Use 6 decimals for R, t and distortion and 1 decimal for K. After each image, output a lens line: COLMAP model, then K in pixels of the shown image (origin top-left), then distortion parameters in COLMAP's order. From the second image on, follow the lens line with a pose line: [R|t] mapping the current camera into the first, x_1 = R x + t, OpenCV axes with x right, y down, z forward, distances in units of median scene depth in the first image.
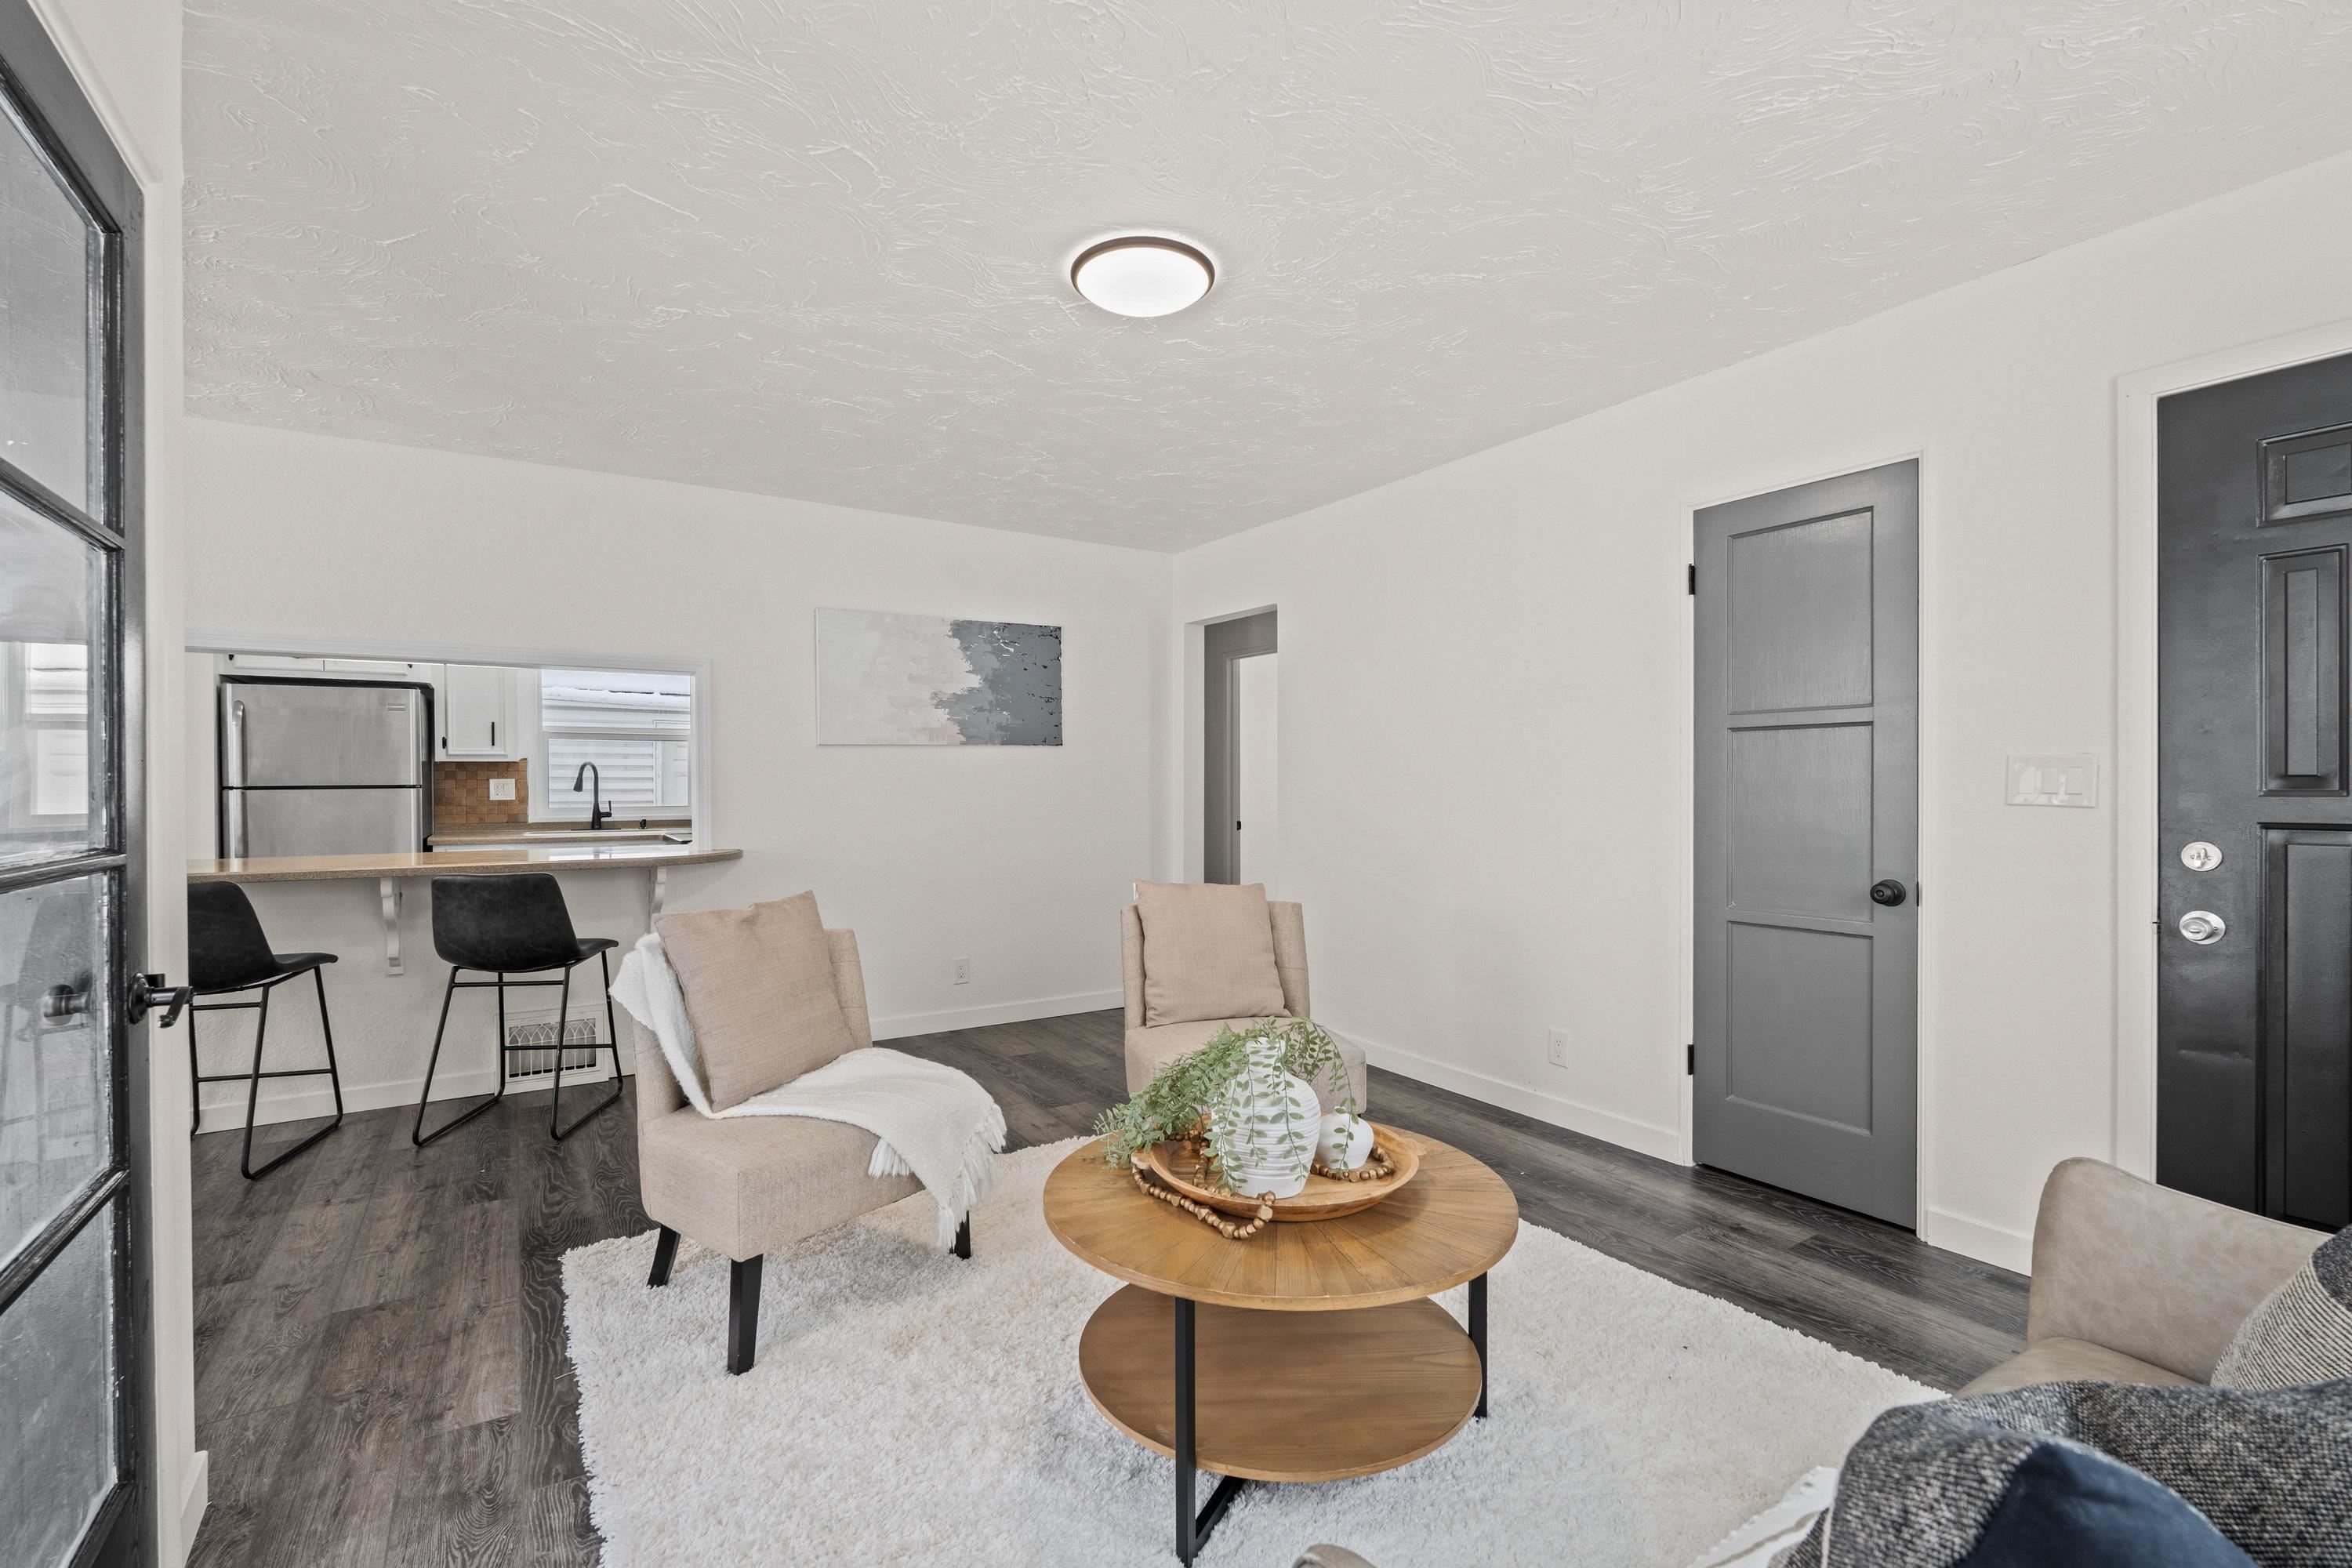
lens RADIAL K [[1028.6, 0, 1176.0], [0, 1028.6, 784.0], [0, 0, 1]] dist [-0.000302, 0.000008]
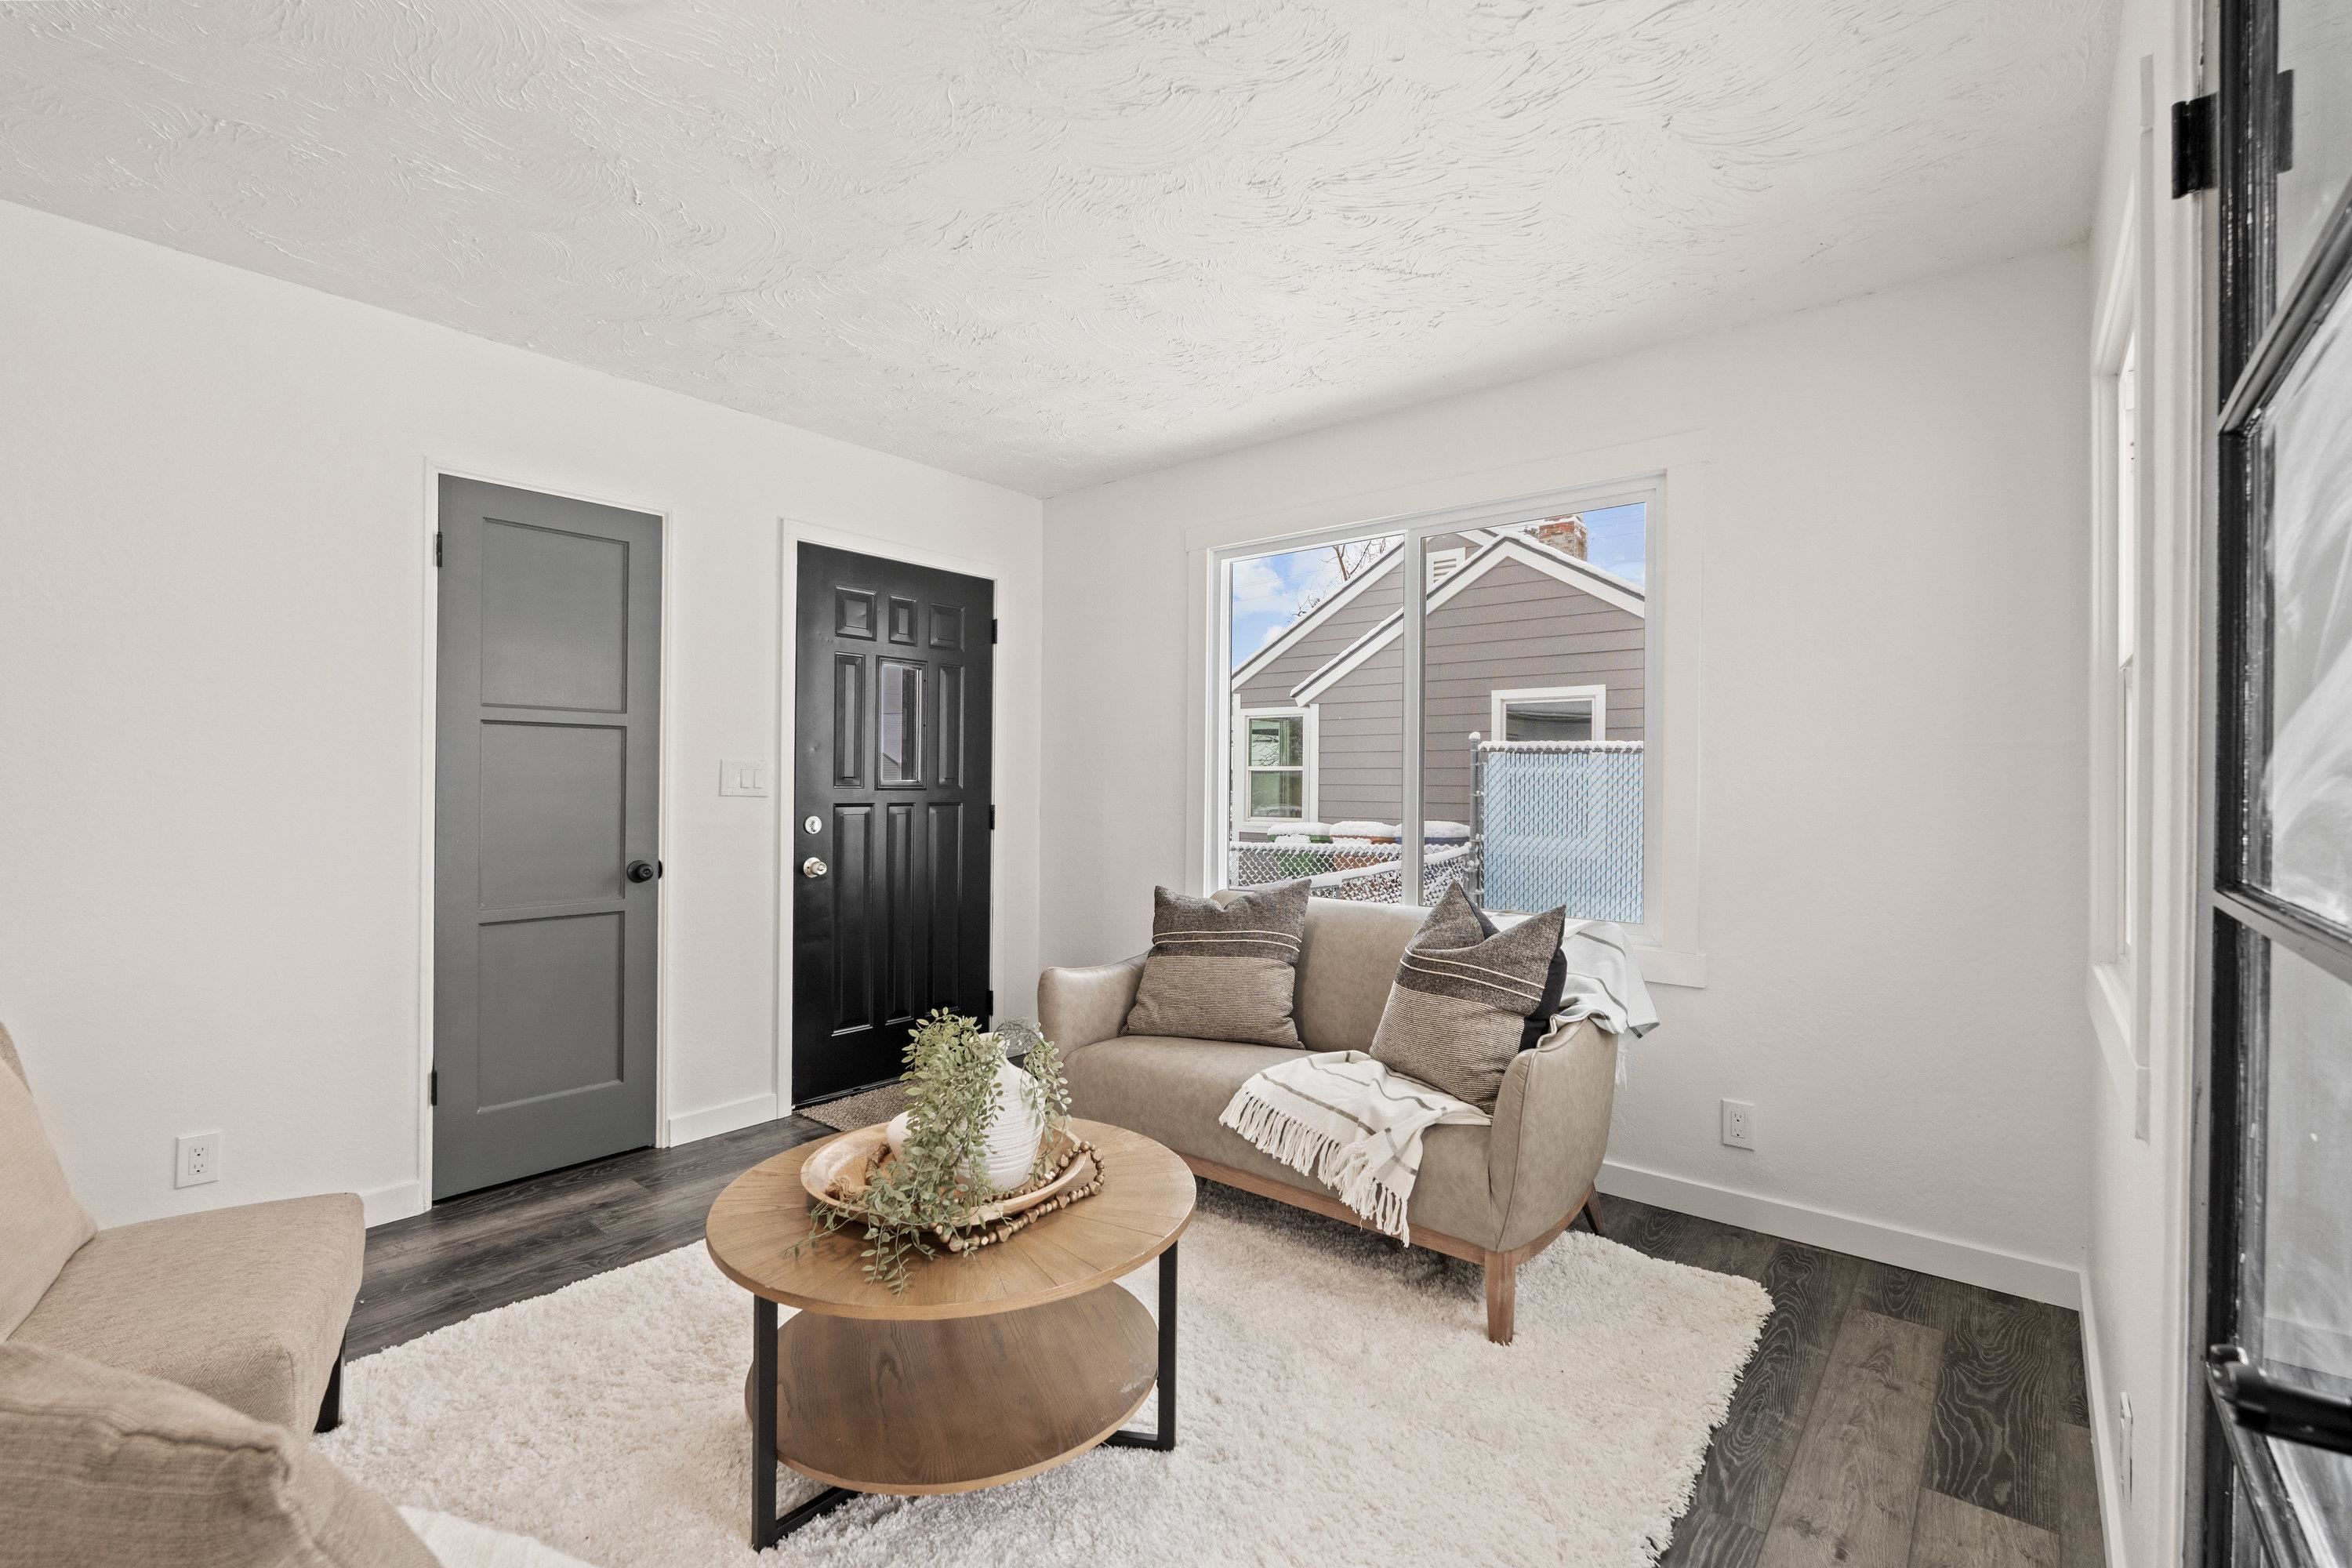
lens RADIAL K [[1037.5, 0, 1176.6], [0, 1037.5, 764.0], [0, 0, 1]] dist [-0.000277, -0.000034]
pose [[-0.289522, 0.011776, 0.957099, -0.634224], [-0.009596, 0.999838, -0.015205, -0.006052], [-0.957123, -0.013586, -0.289362, 0.747704]]
